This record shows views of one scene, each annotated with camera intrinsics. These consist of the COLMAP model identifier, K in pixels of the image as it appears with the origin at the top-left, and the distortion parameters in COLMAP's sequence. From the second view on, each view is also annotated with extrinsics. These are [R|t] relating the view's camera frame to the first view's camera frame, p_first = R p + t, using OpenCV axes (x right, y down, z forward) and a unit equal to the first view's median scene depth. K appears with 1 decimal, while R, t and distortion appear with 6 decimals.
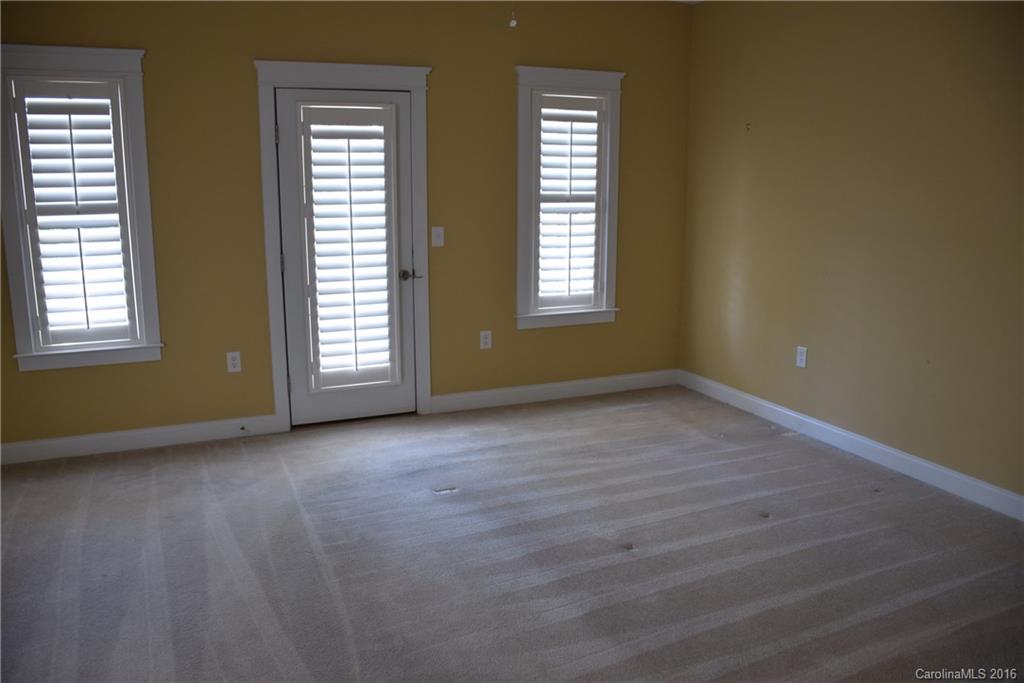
lens RADIAL K [[795.6, 0, 512.0], [0, 795.6, 341.5], [0, 0, 1]] dist [-0.091192, 0.011282]
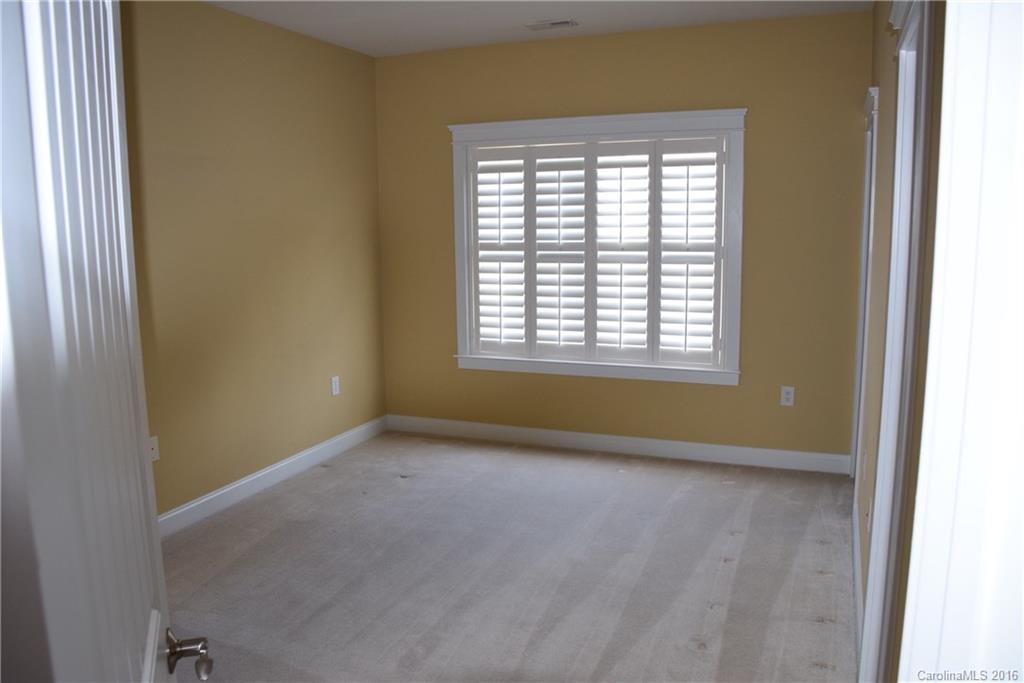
lens RADIAL K [[761.0, 0, 539.6], [0, 761.0, 338.6], [0, 0, 1]] dist [-0.106776, 0.002691]
pose [[0.716544, 0.096631, -0.690816, 0.566149], [-0.131645, 0.991295, 0.002115, -0.050976], [0.685007, 0.089427, 0.723027, 0.238540]]
